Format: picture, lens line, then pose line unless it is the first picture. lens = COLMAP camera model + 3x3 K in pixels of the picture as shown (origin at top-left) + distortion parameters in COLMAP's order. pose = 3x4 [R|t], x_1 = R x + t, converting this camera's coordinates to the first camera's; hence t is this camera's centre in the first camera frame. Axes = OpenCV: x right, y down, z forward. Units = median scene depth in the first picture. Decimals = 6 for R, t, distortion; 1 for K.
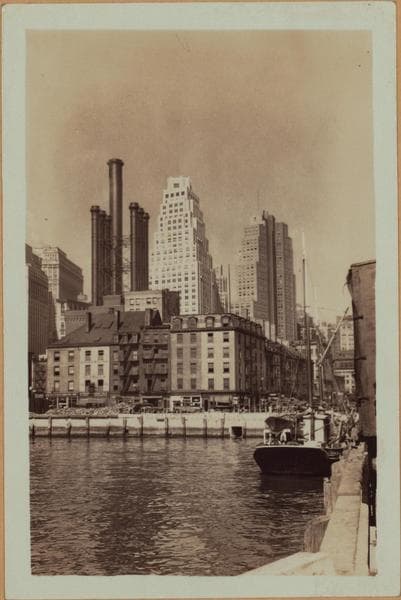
lens RADIAL K [[682.8, 0, 203.6], [0, 682.8, 301.9], [0, 0, 1]] dist [-0.000361, 0.000000]
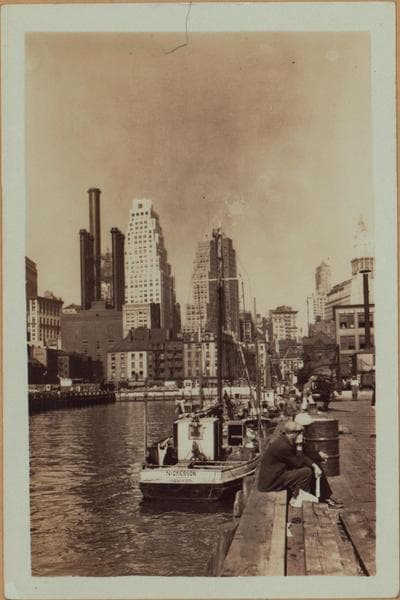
lens RADIAL K [[682.8, 0, 199.9], [0, 682.8, 298.6], [0, 0, 1]] dist [-0.000361, 0.000000]
pose [[0.995305, -0.002328, 0.096758, -0.167223], [0.000409, 0.999803, 0.019853, -0.097143], [-0.096785, -0.019720, 0.995110, -0.680247]]
